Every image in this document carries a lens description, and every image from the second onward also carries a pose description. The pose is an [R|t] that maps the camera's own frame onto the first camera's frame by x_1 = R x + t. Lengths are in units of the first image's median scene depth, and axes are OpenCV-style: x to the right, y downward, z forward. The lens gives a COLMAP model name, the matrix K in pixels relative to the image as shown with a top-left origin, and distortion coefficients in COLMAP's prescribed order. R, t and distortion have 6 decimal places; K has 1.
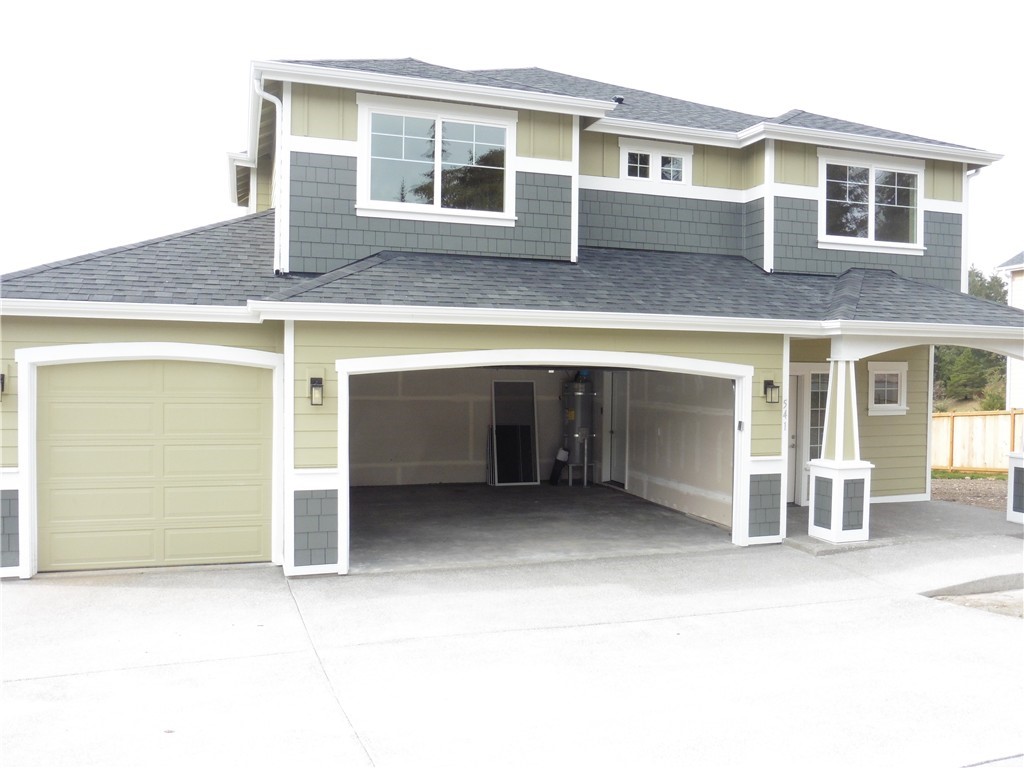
lens RADIAL K [[811.6, 0, 508.9], [0, 811.6, 383.1], [0, 0, 1]] dist [-0.029223, -0.007575]
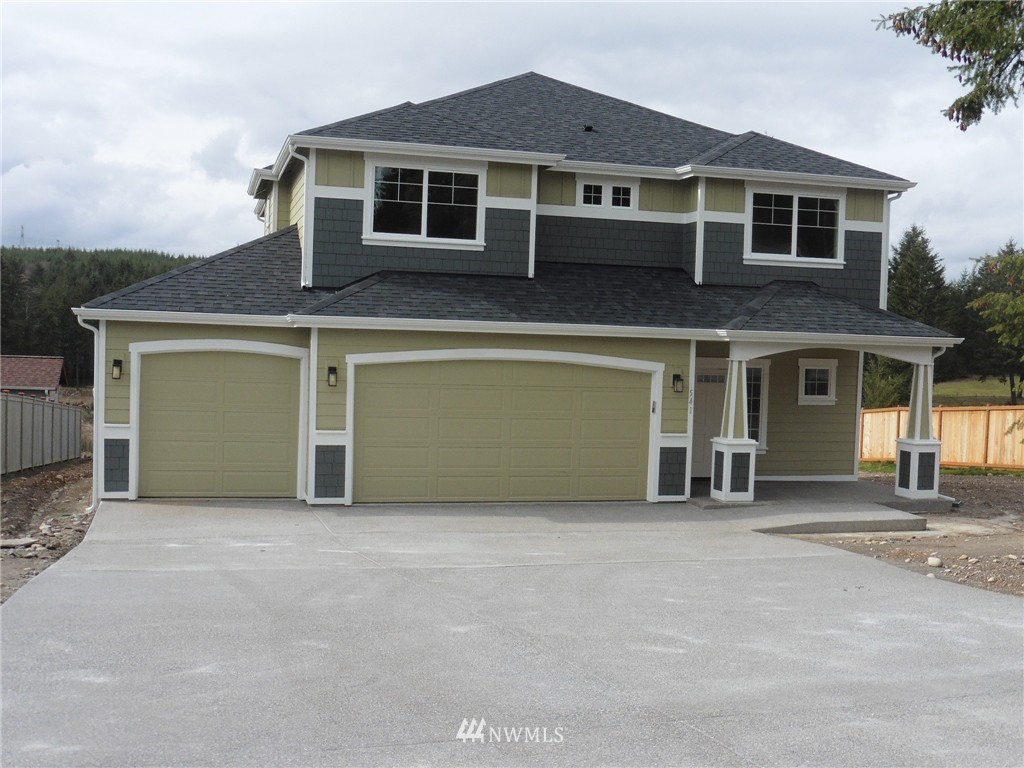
lens RADIAL K [[1143.7, 0, 514.7], [0, 1143.7, 384.8], [0, 0, 1]] dist [-0.043229, 0.000000]
pose [[0.998437, 0.024465, -0.050253, 0.154028], [-0.022979, 0.999287, 0.029945, -0.035537], [0.050950, -0.028744, 0.998288, -0.826508]]
